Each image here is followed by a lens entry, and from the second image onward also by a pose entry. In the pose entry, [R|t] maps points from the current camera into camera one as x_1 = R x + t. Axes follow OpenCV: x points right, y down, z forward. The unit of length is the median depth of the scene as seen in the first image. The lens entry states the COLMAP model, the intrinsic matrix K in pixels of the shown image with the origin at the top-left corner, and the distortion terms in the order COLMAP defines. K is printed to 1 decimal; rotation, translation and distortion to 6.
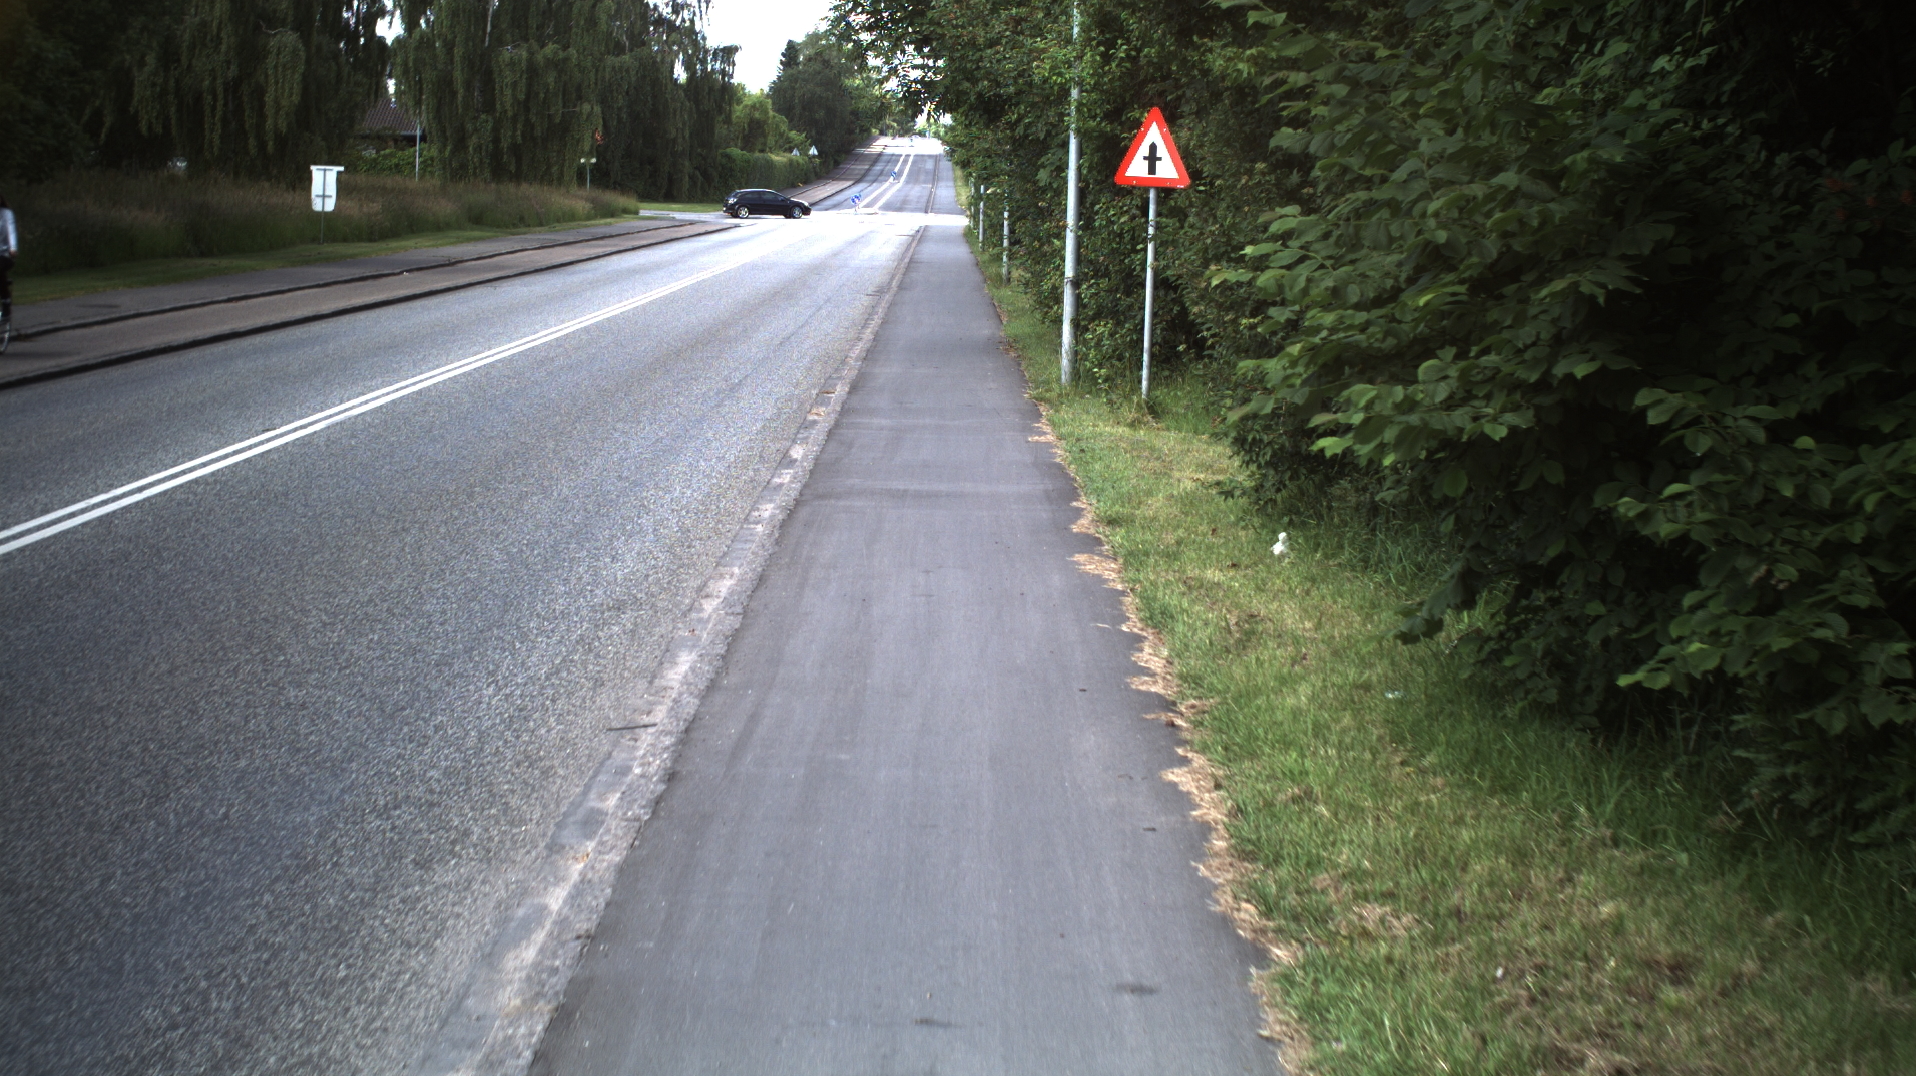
lens RADIAL K [[3148.6, 0, 958.0], [0, 3148.6, 538.0], [0, 0, 1]] dist [-0.281430, 0.414735]
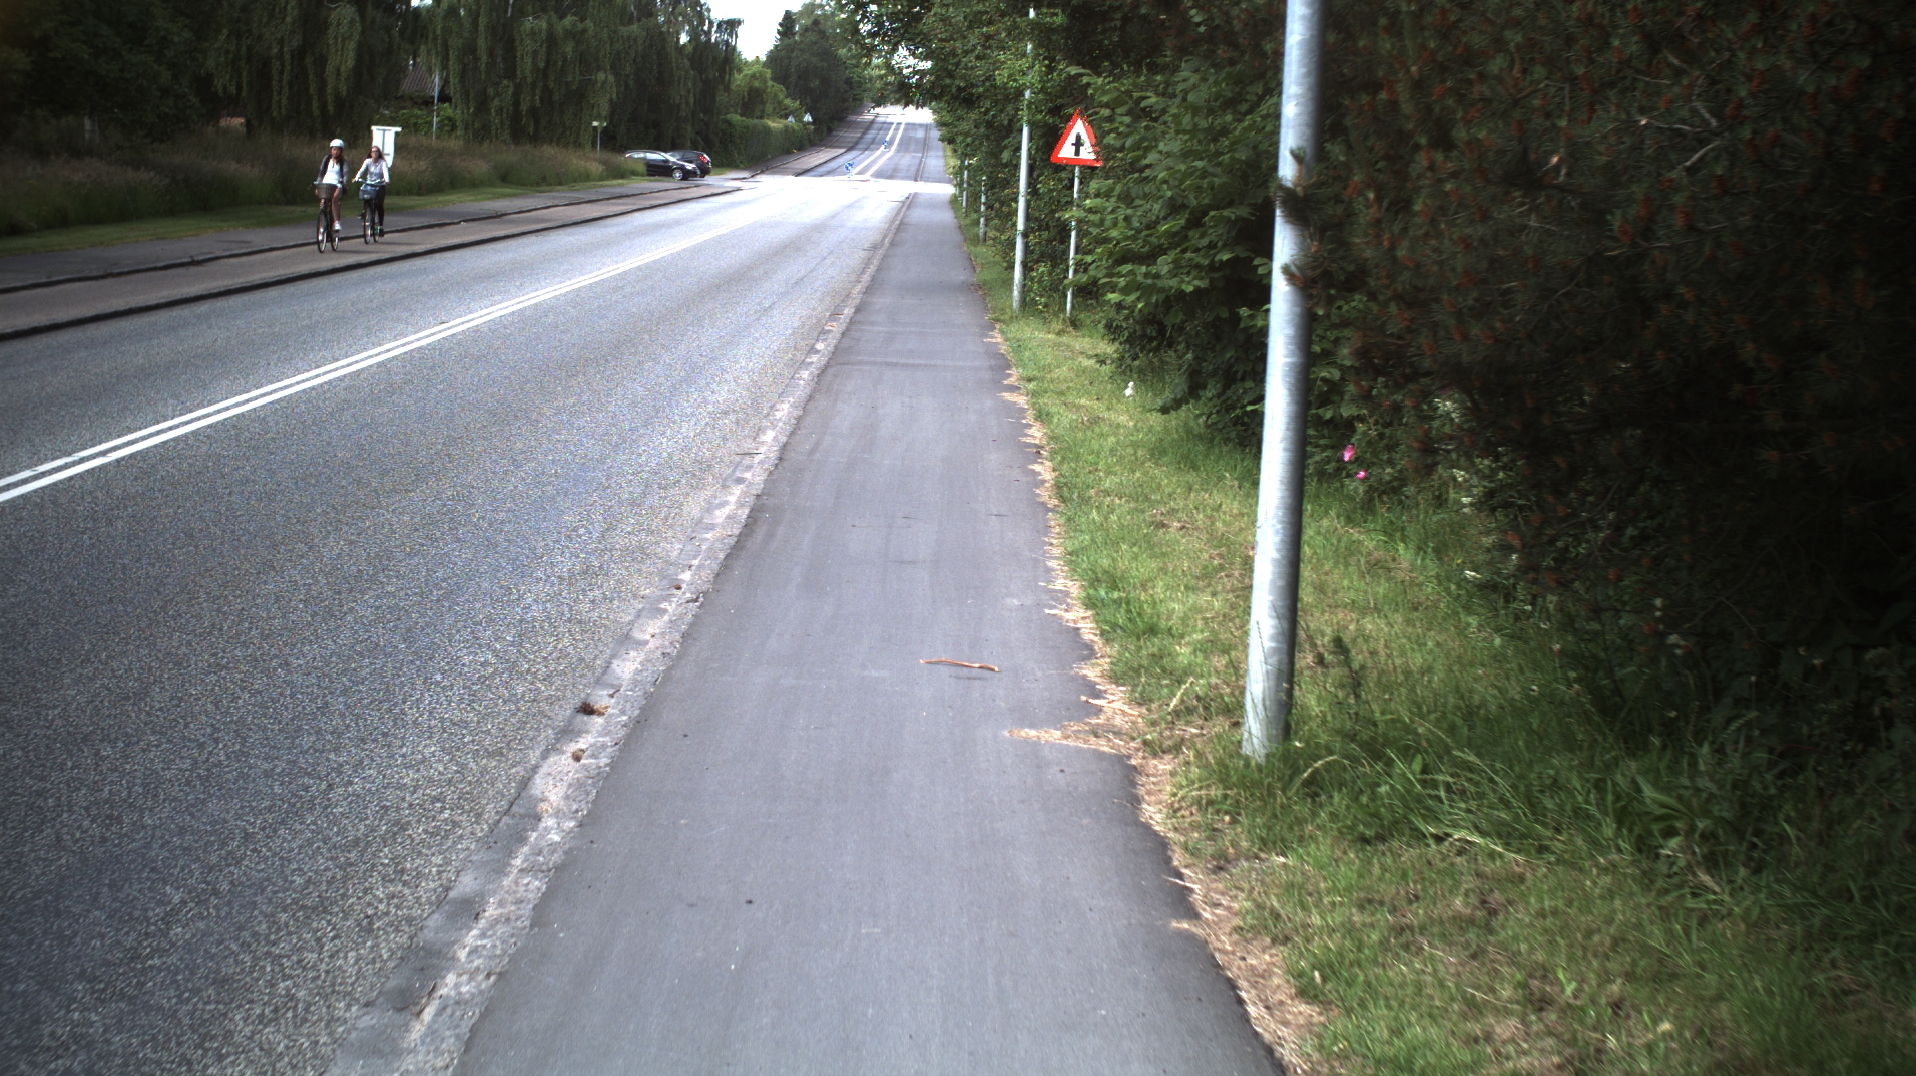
lens RADIAL K [[3148.6, 0, 958.0], [0, 3148.6, 538.0], [0, 0, 1]] dist [-0.281430, 0.414735]
pose [[0.999751, 0.021586, 0.005697, 0.001790], [-0.021641, 0.999719, 0.009726, 0.016696], [-0.005485, -0.009847, 0.999936, -0.159046]]
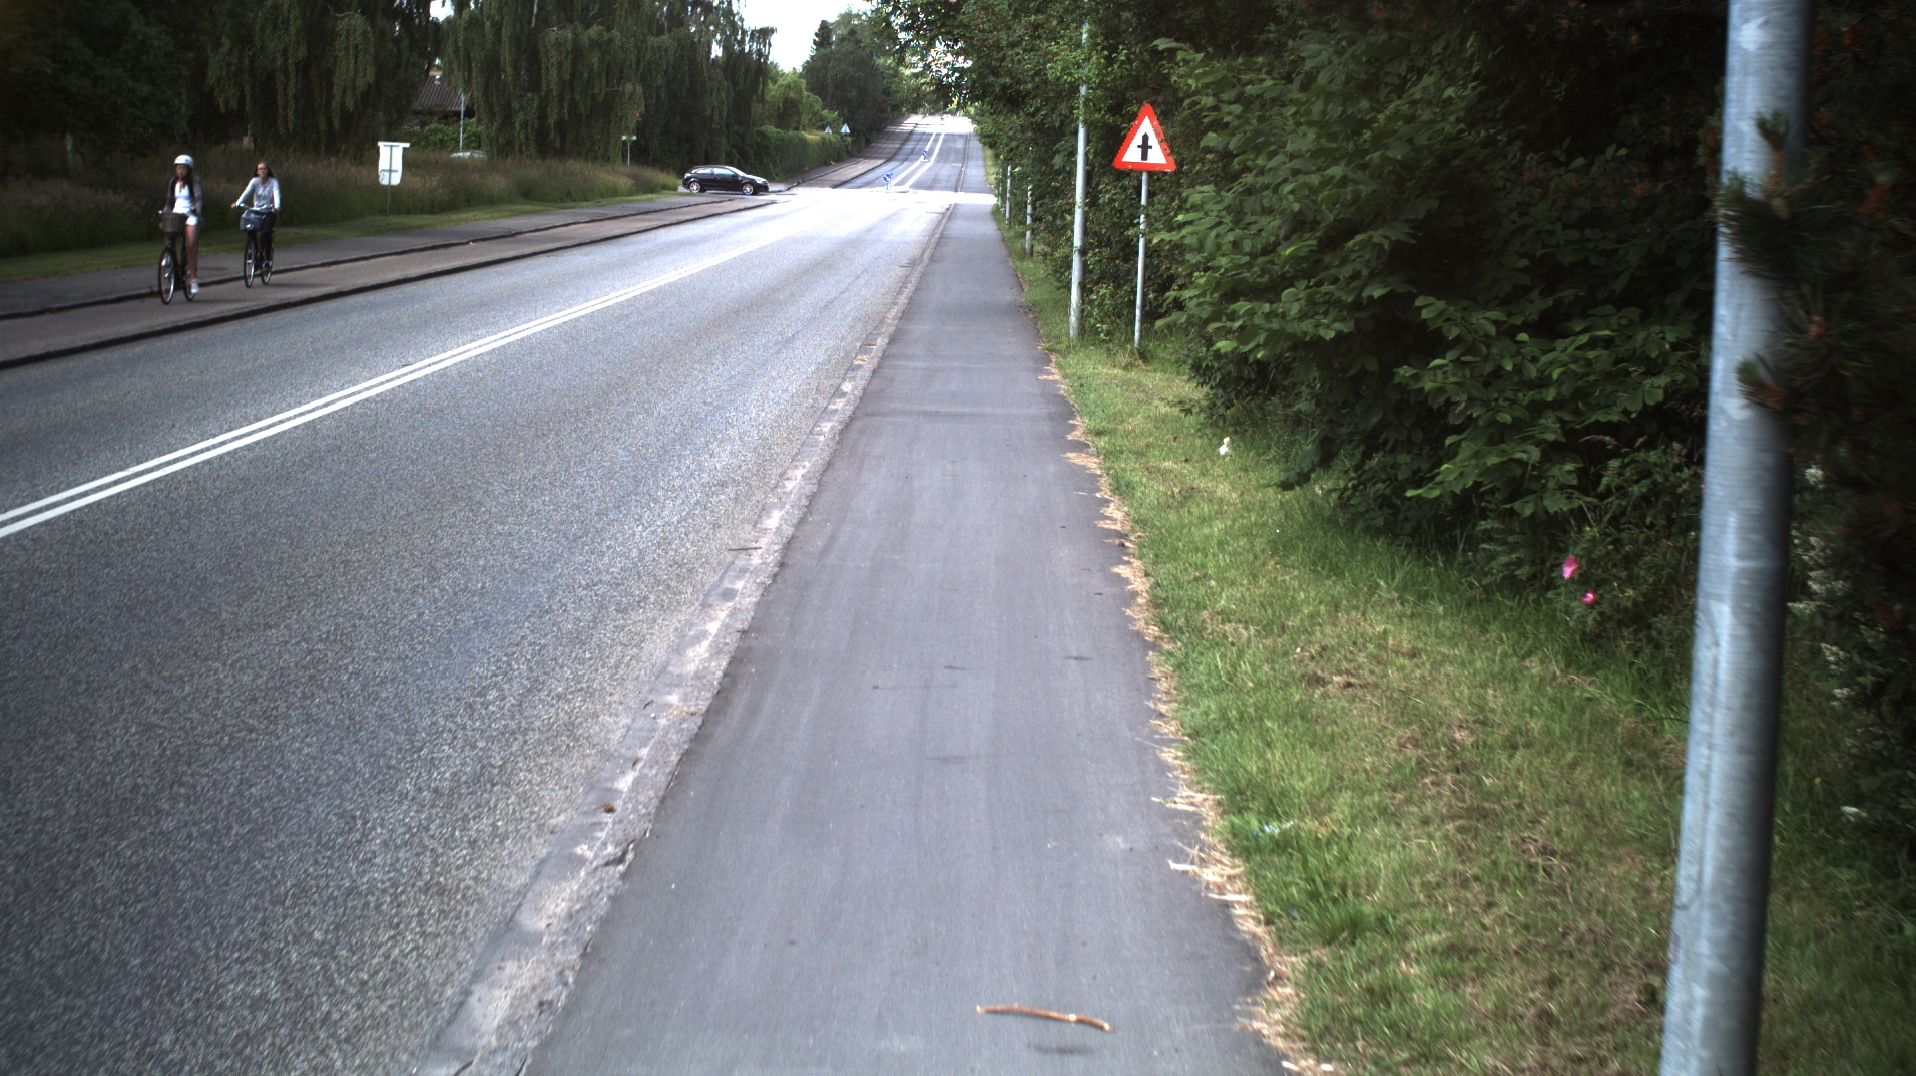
lens RADIAL K [[3148.6, 0, 958.0], [0, 3148.6, 538.0], [0, 0, 1]] dist [-0.281430, 0.414735]
pose [[0.999923, 0.008957, -0.008534, 0.000860], [-0.008900, 0.999938, 0.006700, 0.008417], [0.008594, -0.006623, 0.999941, -0.079451]]
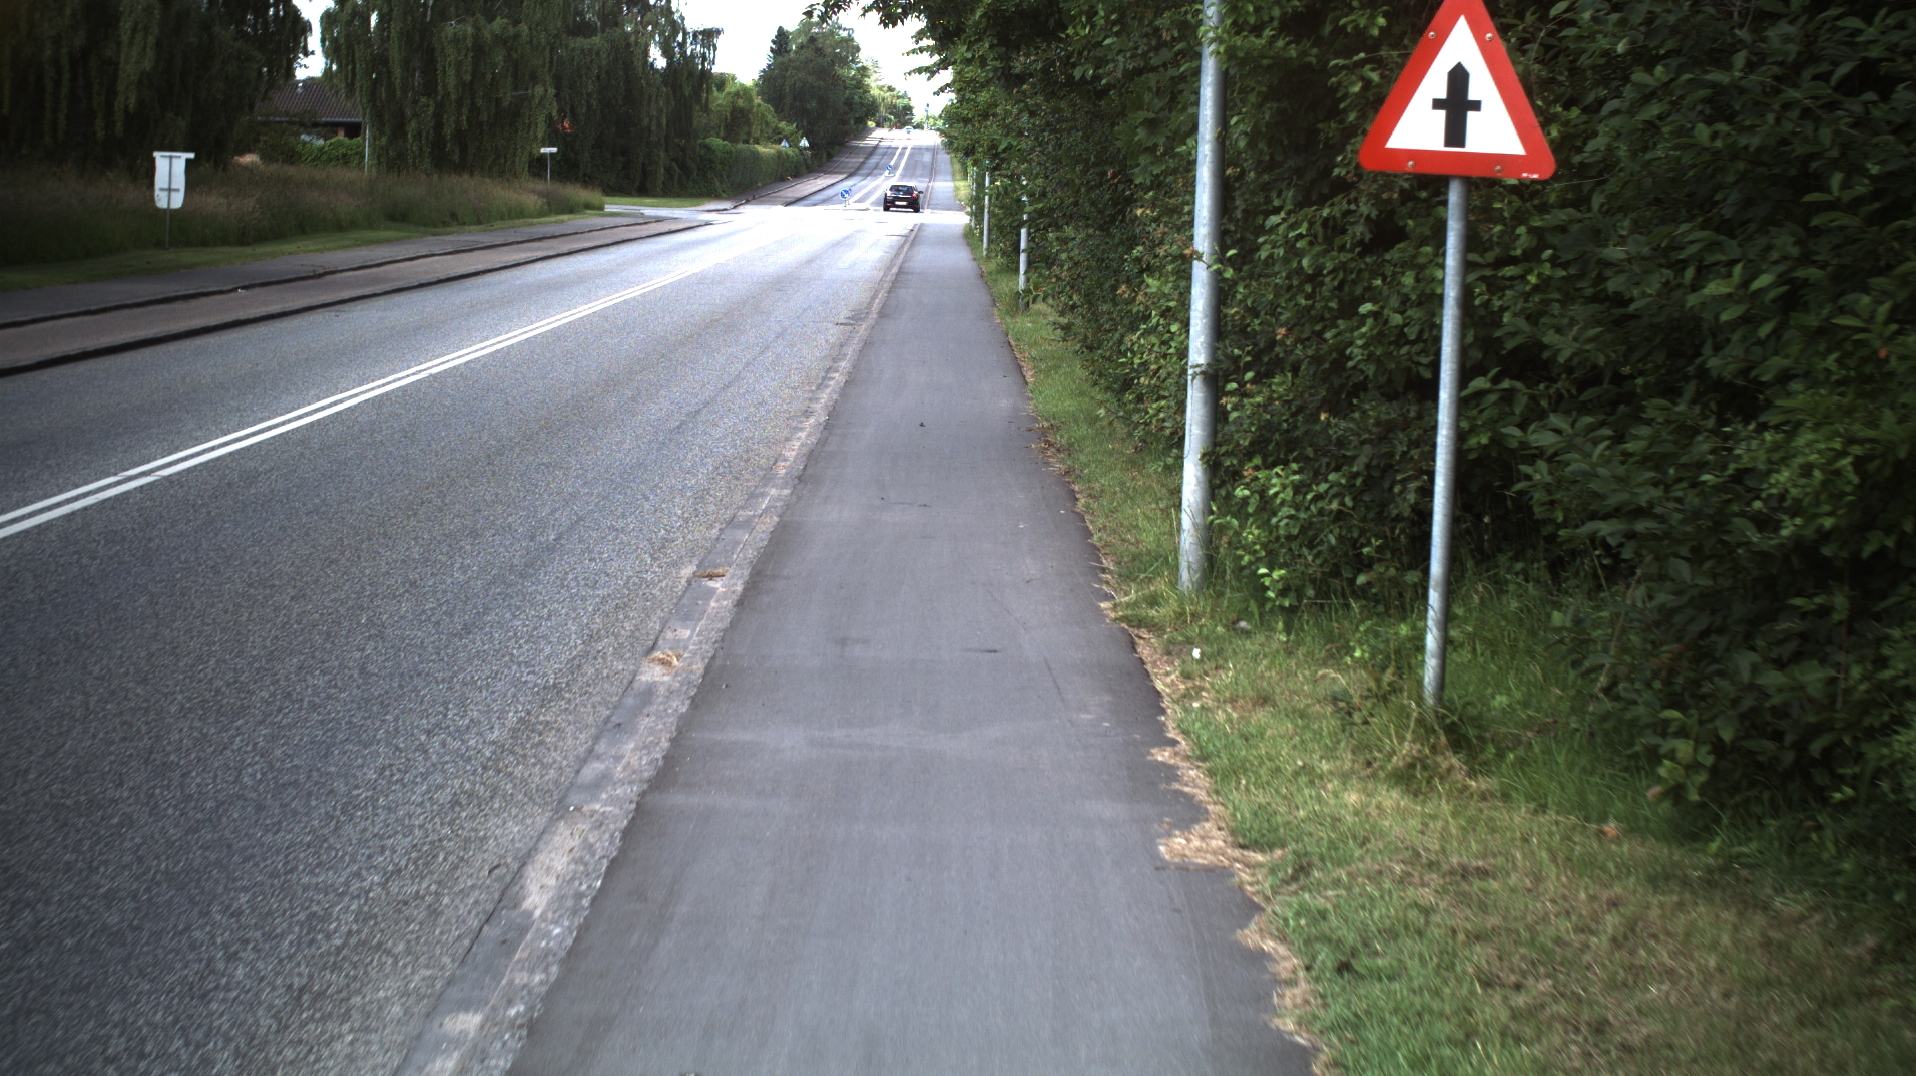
lens RADIAL K [[3148.6, 0, 958.0], [0, 3148.6, 538.0], [0, 0, 1]] dist [-0.281430, 0.414735]
pose [[0.999993, 0.003583, 0.001091, -0.000803], [-0.003585, 0.999992, 0.001735, -0.026368], [-0.001085, -0.001739, 0.999998, 0.239484]]
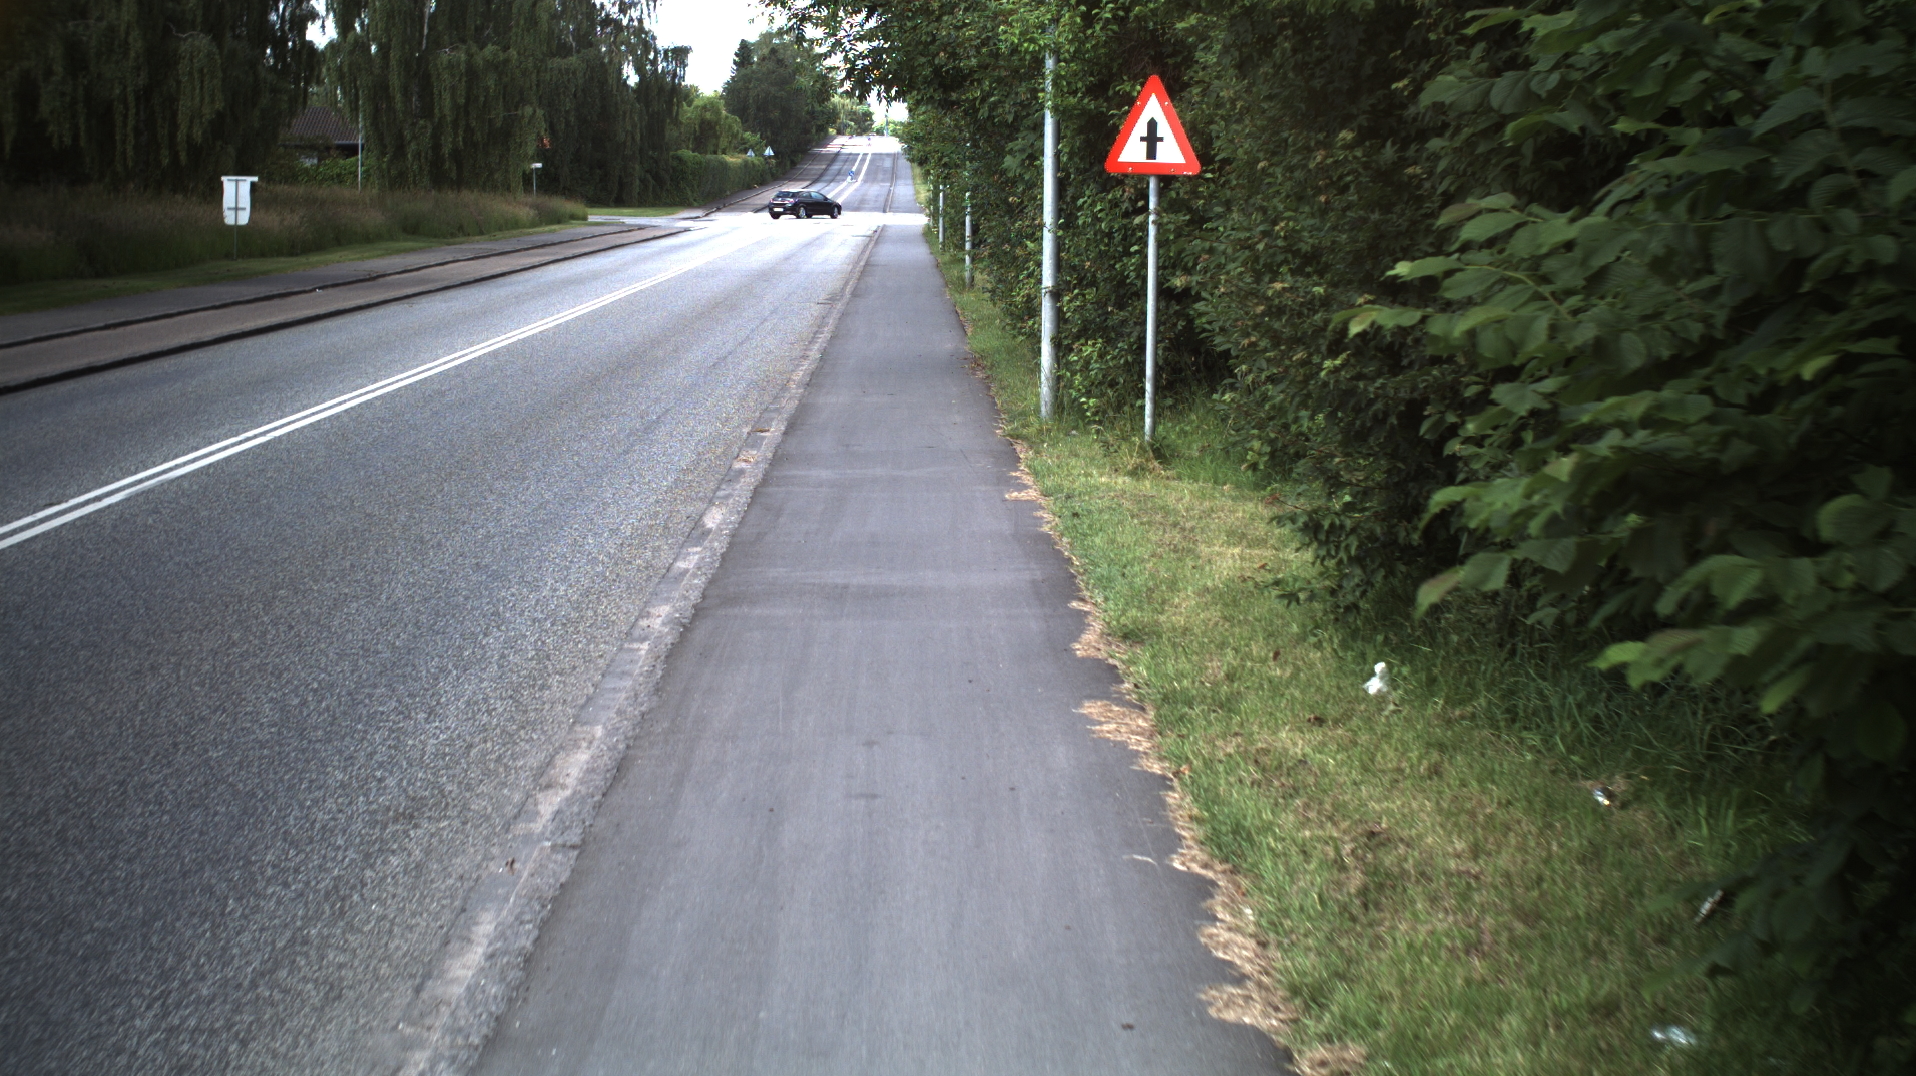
lens RADIAL K [[3148.6, 0, 958.0], [0, 3148.6, 538.0], [0, 0, 1]] dist [-0.281430, 0.414735]
pose [[0.999699, -0.022215, 0.010459, 0.000758], [0.022209, 0.999753, 0.000742, -0.008324], [-0.010473, -0.000510, 0.999945, 0.079619]]
